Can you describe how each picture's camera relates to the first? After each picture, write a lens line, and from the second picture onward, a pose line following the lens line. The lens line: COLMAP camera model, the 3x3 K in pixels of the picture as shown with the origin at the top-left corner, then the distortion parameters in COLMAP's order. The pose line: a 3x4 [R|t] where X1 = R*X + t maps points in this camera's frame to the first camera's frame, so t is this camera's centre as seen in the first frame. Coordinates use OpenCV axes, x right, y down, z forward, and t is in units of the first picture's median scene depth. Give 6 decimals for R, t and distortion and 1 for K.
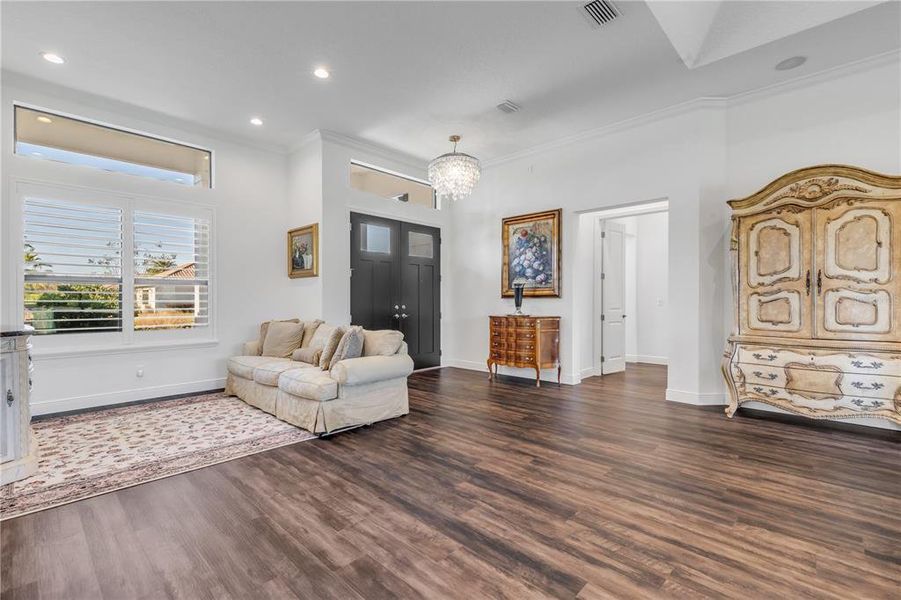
lens RADIAL K [[402.2, 0, 452.0], [0, 402.2, 300.4], [0, 0, 1]] dist [0.000768, 0.000301]
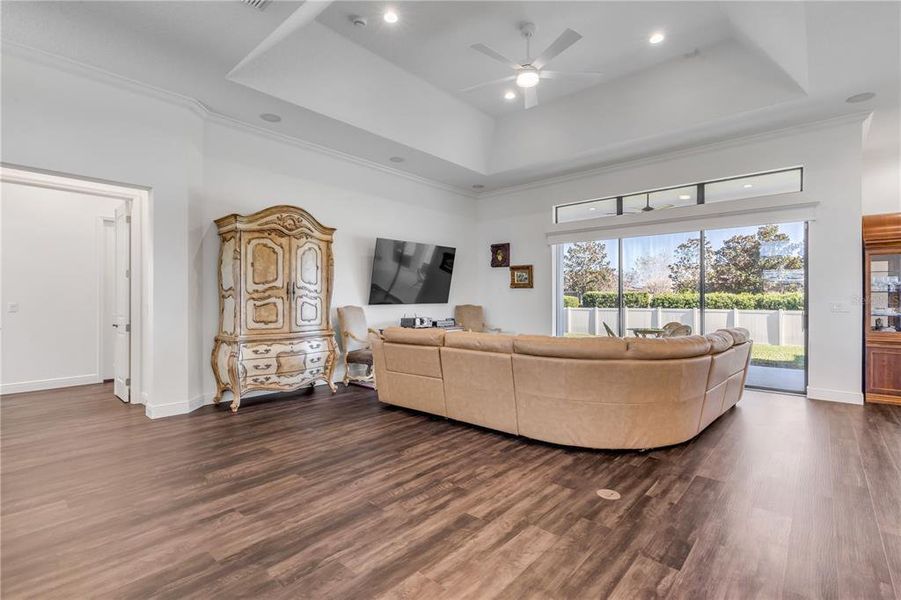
lens RADIAL K [[402.2, 0, 452.0], [0, 402.2, 300.4], [0, 0, 1]] dist [0.000768, 0.000301]
pose [[-0.010567, -0.000809, 0.999944, -0.450731], [0.003530, 0.999993, 0.000846, -0.011909], [-0.999938, 0.003538, -0.010564, 0.458330]]
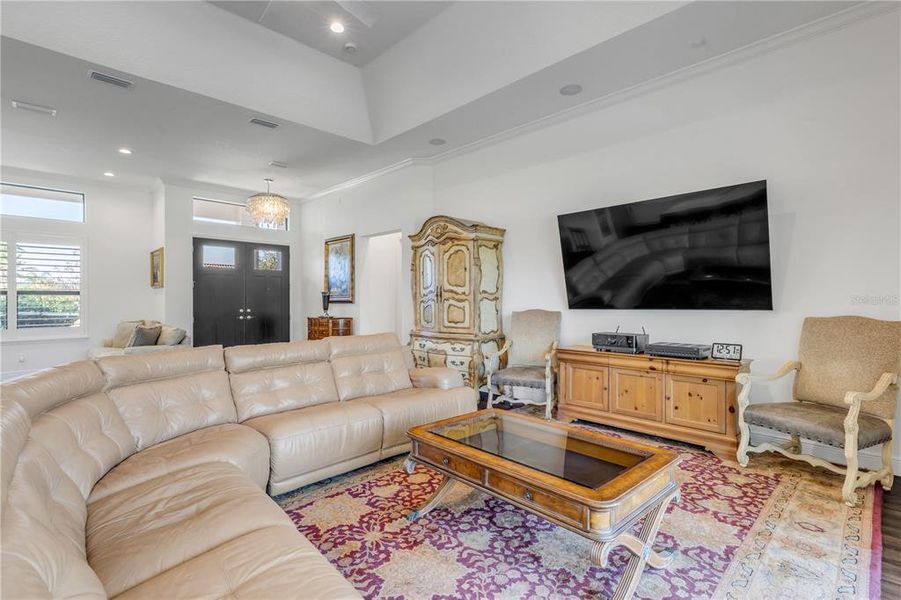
lens RADIAL K [[446.0, 0, 477.6], [0, 446.0, 303.3], [0, 0, 1]] dist [0.001293, 0.000425]
pose [[0.999307, -0.003134, -0.037101, 1.070985], [0.003379, 0.999973, 0.006555, -0.021095], [0.037080, -0.006676, 0.999290, -0.608113]]
